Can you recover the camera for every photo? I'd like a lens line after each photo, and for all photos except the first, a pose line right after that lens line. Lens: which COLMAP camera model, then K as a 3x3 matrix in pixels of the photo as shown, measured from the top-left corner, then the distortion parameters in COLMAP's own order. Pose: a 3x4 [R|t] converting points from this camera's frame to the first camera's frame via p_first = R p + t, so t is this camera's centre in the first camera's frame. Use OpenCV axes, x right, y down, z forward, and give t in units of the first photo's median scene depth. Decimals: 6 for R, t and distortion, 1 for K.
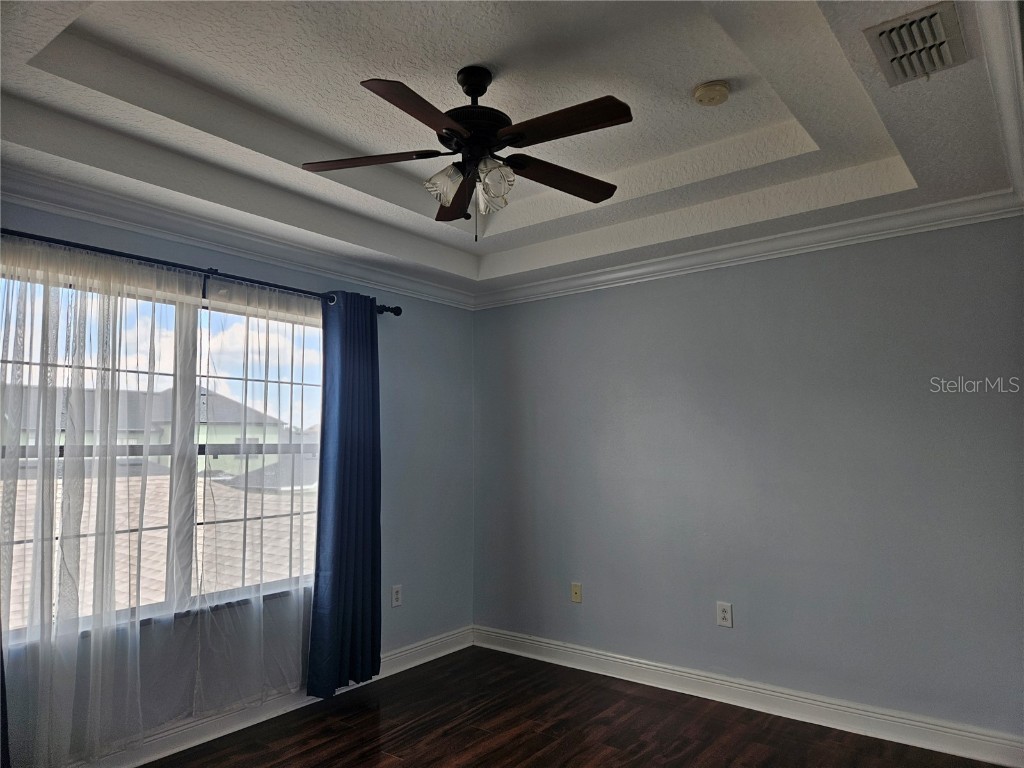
lens RADIAL K [[686.3, 0, 513.1], [0, 686.3, 389.1], [0, 0, 1]] dist [0.071486, -0.060801]
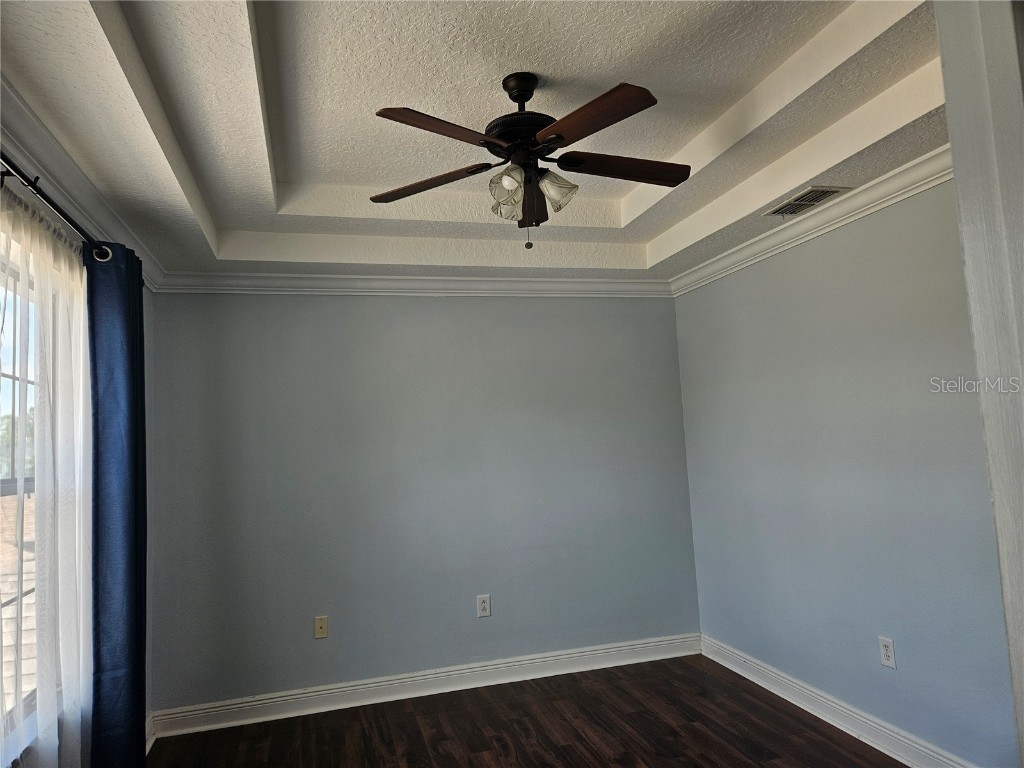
lens RADIAL K [[693.2, 0, 506.0], [0, 693.2, 382.0], [0, 0, 1]] dist [0.070820, -0.062477]
pose [[0.594958, 0.045911, 0.802445, -0.589897], [-0.016285, 0.998851, -0.045075, 0.016865], [-0.803592, 0.013750, 0.595022, 0.303195]]
